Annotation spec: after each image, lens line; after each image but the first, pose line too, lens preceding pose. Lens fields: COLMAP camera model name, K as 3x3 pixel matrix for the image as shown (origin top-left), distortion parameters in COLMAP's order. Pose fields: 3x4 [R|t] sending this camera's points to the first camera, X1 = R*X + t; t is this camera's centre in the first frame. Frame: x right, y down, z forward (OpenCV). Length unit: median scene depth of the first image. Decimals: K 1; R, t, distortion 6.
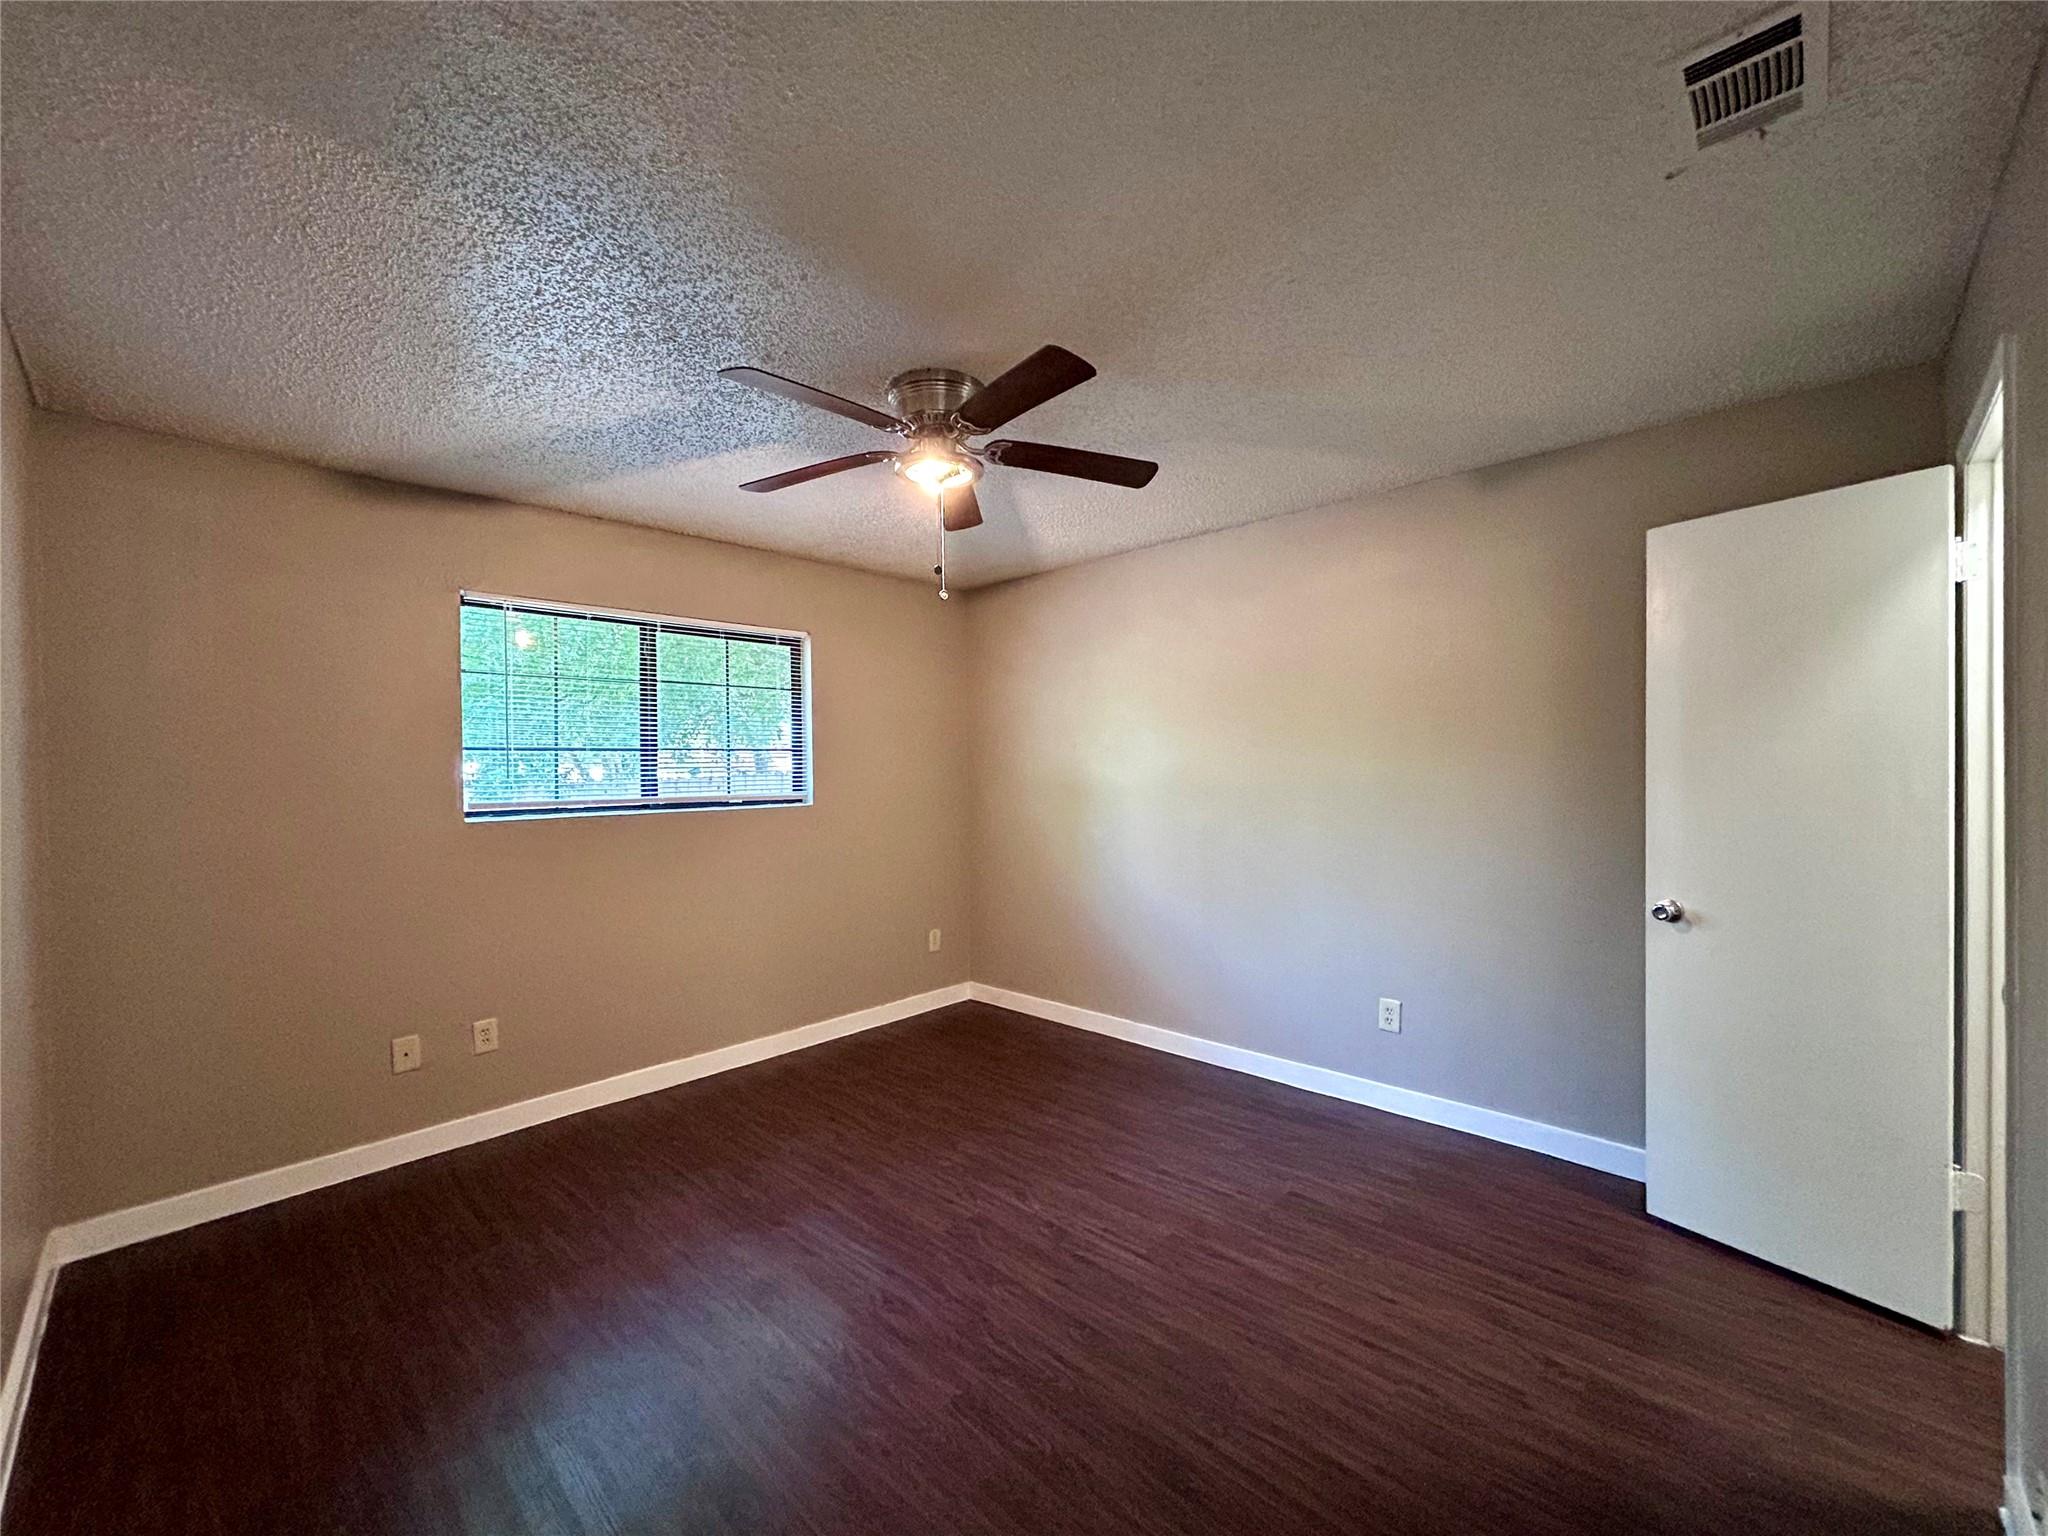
lens RADIAL K [[828.4, 0, 1024.0], [0, 828.4, 768.0], [0, 0, 1]] dist [-0.000587, 0.000871]
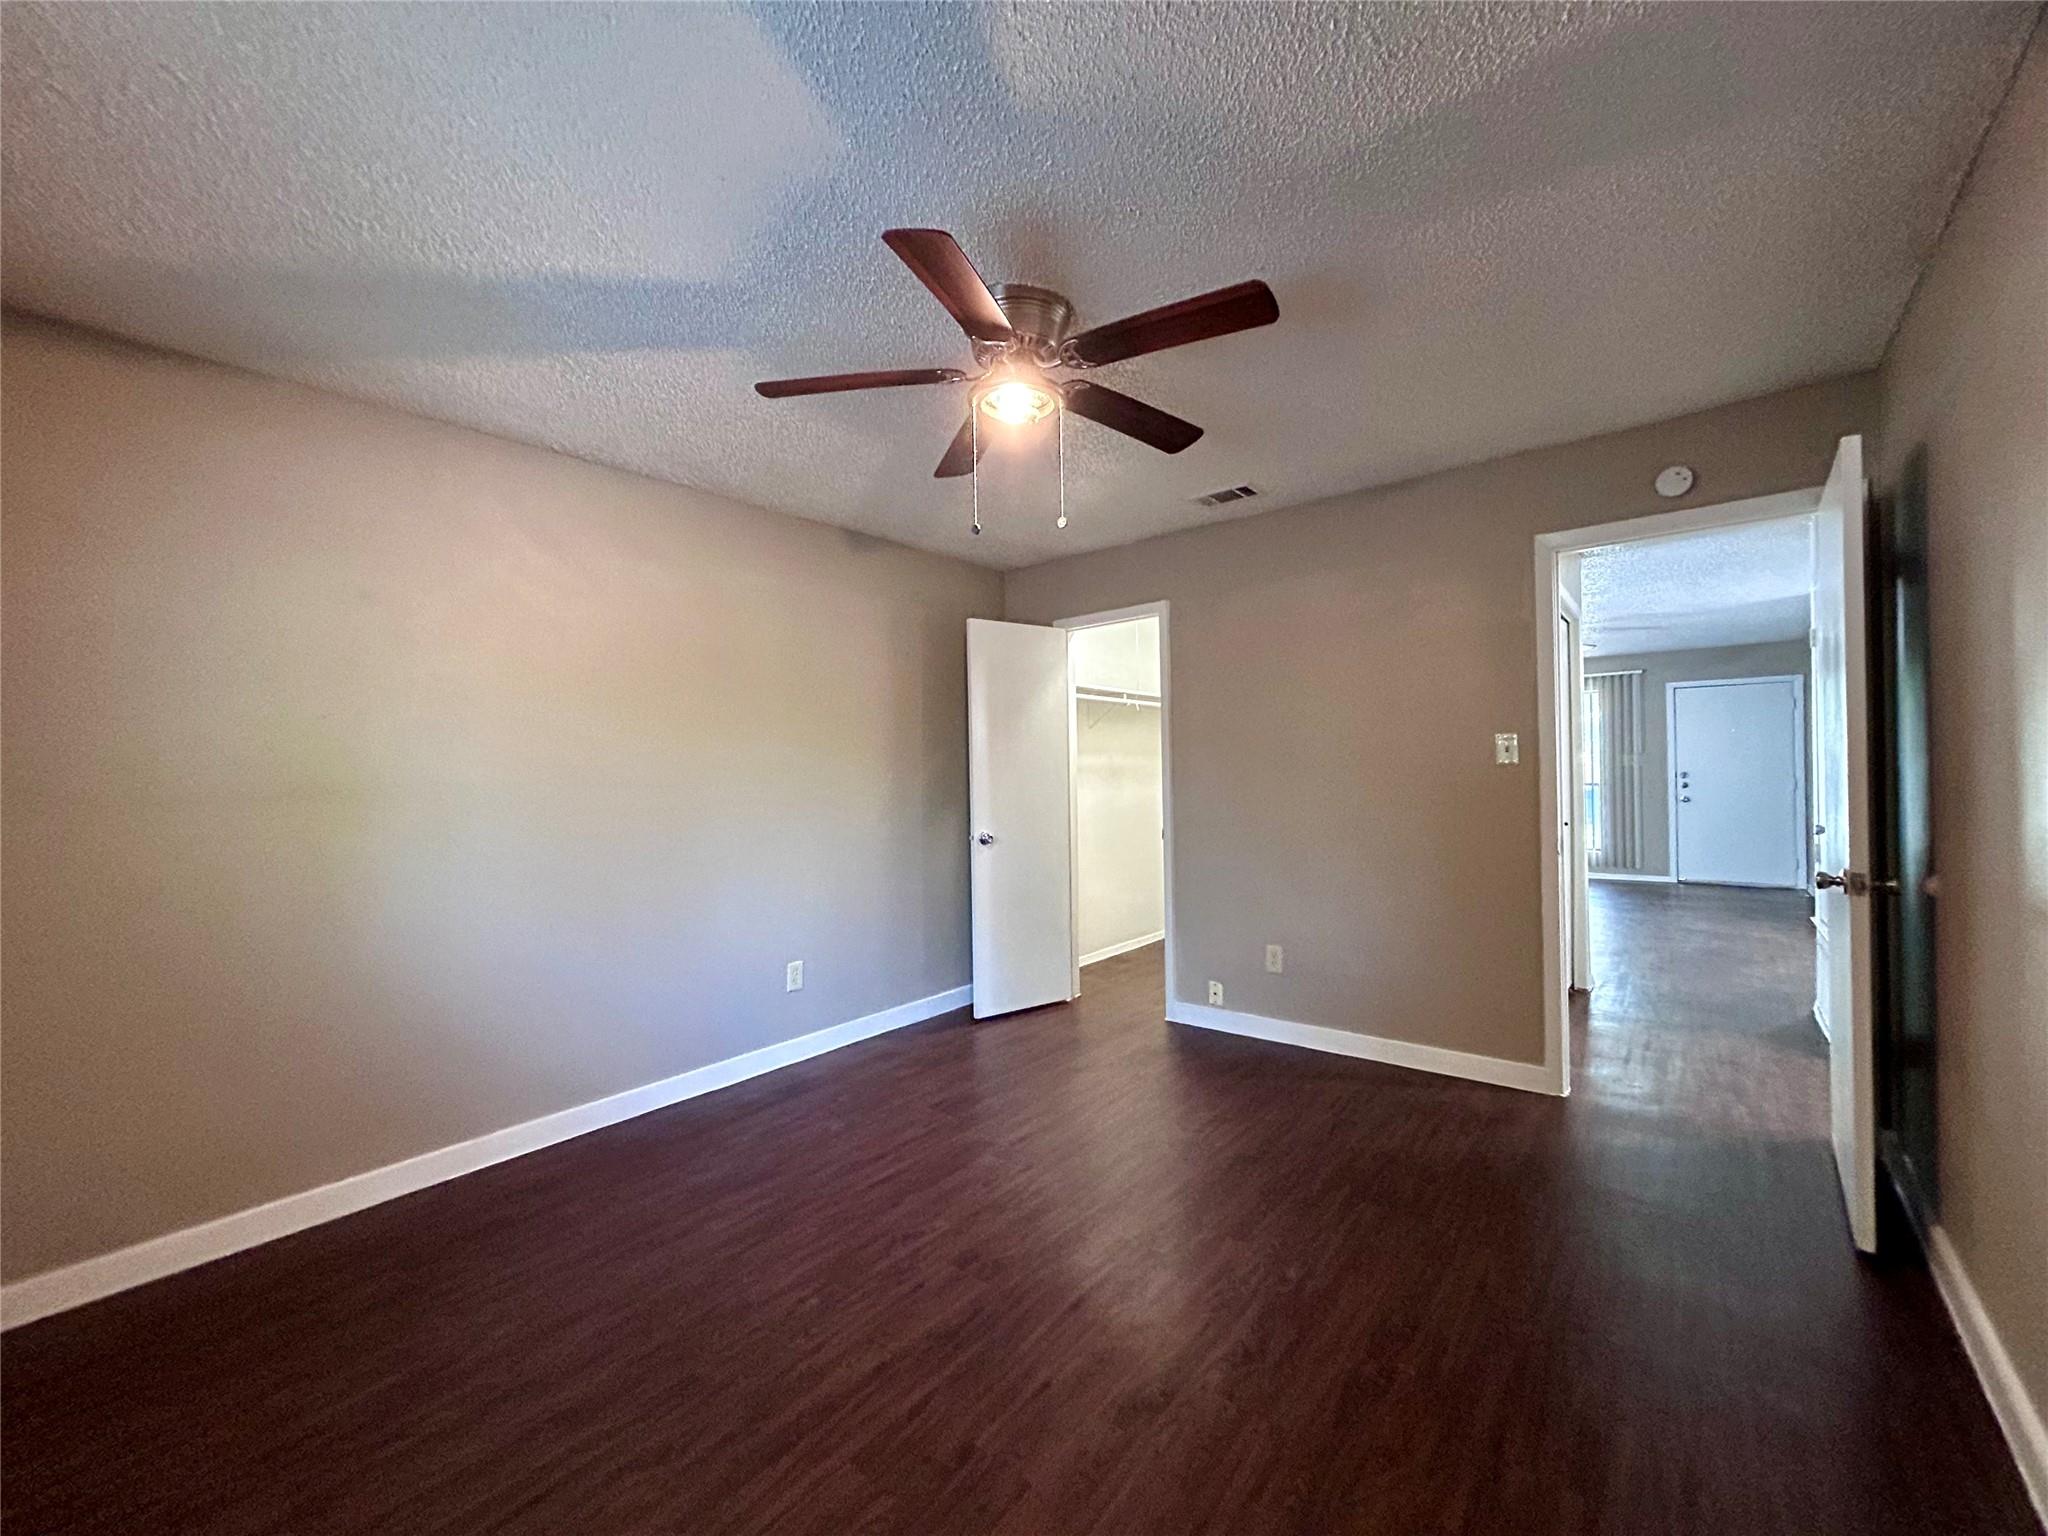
lens RADIAL K [[828.4, 0, 1024.0], [0, 828.4, 768.0], [0, 0, 1]] dist [-0.000587, 0.000871]
pose [[-0.077319, 0.014582, 0.996900, -0.852916], [0.023336, 0.999646, -0.012812, 0.042559], [-0.996733, 0.022273, -0.077631, 0.914574]]
